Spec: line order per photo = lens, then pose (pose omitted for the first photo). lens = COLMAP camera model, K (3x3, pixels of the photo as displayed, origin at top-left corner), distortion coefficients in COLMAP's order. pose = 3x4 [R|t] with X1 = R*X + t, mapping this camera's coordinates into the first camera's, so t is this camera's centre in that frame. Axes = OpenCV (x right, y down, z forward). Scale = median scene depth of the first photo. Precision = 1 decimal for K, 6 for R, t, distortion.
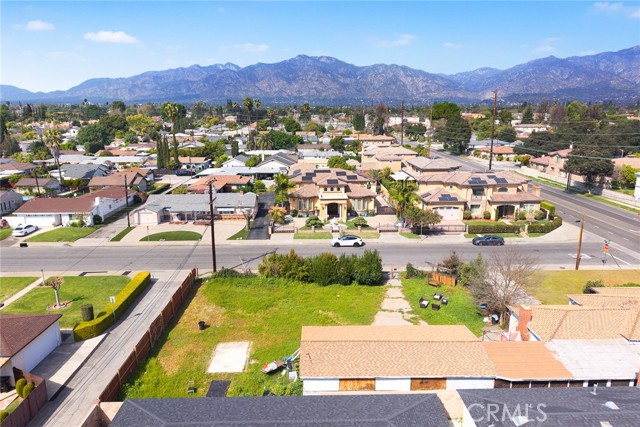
lens RADIAL K [[431.5, 0, 320.0], [0, 431.5, 213.5], [0, 0, 1]] dist [0.047826, -0.056783]
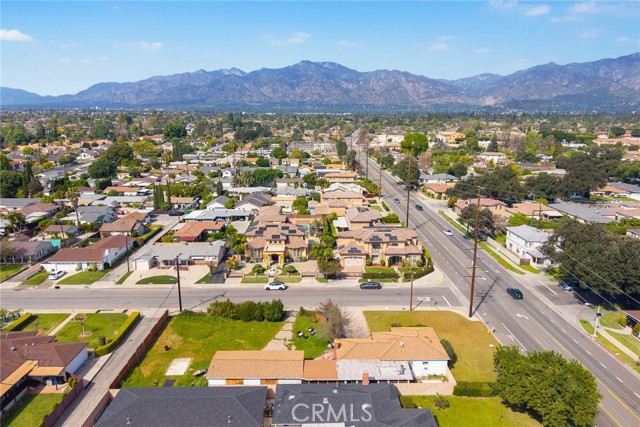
lens RADIAL K [[426.1, 0, 320.0], [0, 426.1, 213.5], [0, 0, 1]] dist [0.043958, -0.051159]
pose [[0.999962, 0.005558, -0.006724, 0.214237], [-0.005598, 0.999967, -0.005892, -0.167798], [0.006691, 0.005929, 0.999960, -0.441664]]
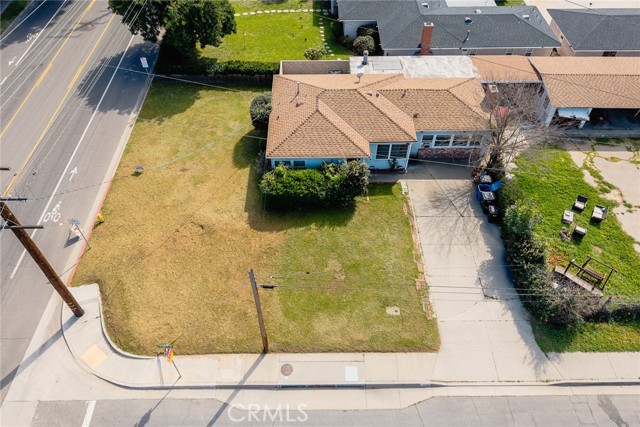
lens RADIAL K [[473.7, 0, 324.6], [0, 473.7, 211.6], [0, 0, 1]] dist [0.019547, -0.007094]
pose [[-0.999898, -0.005710, 0.013059, 0.418978], [0.008797, 0.473657, 0.880665, -0.277194], [-0.011214, 0.880691, -0.473559, 0.878242]]
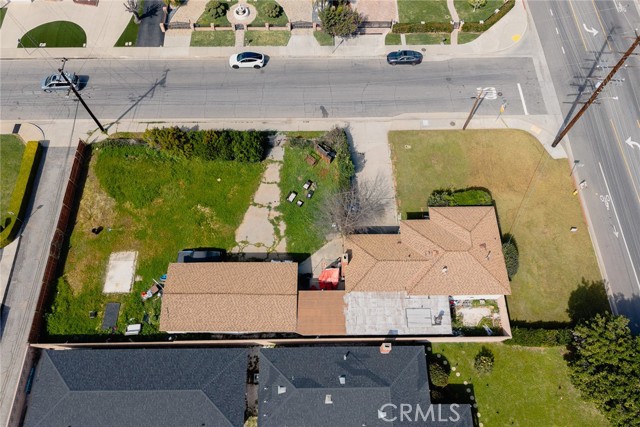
lens RADIAL K [[431.2, 0, 320.1], [0, 431.2, 220.8], [0, 0, 1]] dist [0.047195, -0.053264]
pose [[0.999928, 0.011975, 0.001197, 0.206857], [-0.008260, 0.610565, 0.791923, -0.426441], [0.008752, -0.791875, 0.610620, 0.172994]]
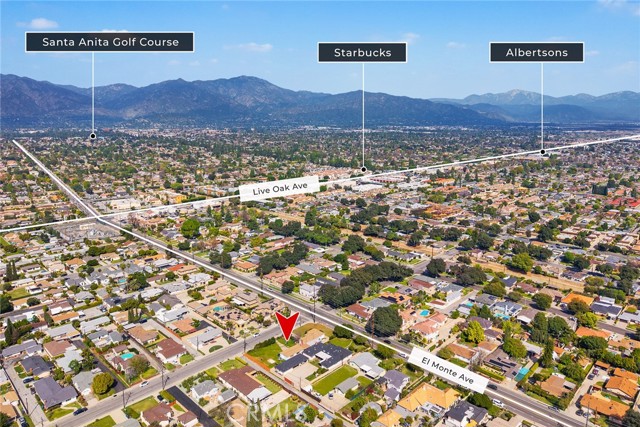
lens RADIAL K [[436.6, 0, 318.3], [0, 436.6, 171.8], [0, 0, 1]] dist [0.003284, 0.001215]
pose [[0.716196, -0.079332, 0.693375, -2.263600], [0.161131, 0.985472, -0.053682, -1.141958], [-0.679043, 0.150172, 0.718574, -2.642412]]
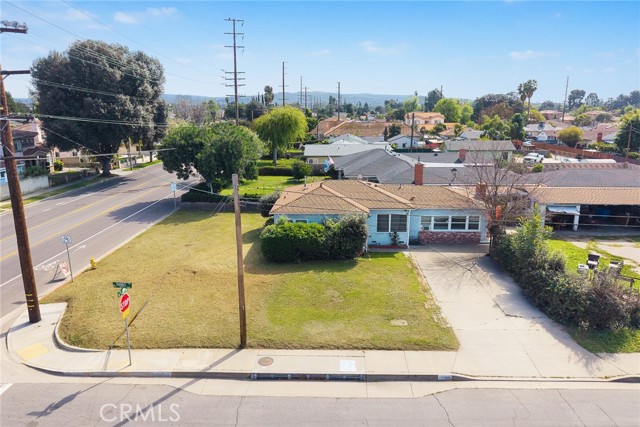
lens RADIAL K [[446.8, 0, 329.0], [0, 446.8, 203.3], [0, 0, 1]] dist [0.043063, -0.057134]
pose [[-0.999009, -0.001162, 0.044490, 0.401915], [0.018469, 0.898689, 0.438197, -0.103088], [-0.040492, 0.438585, -0.897777, 1.013196]]
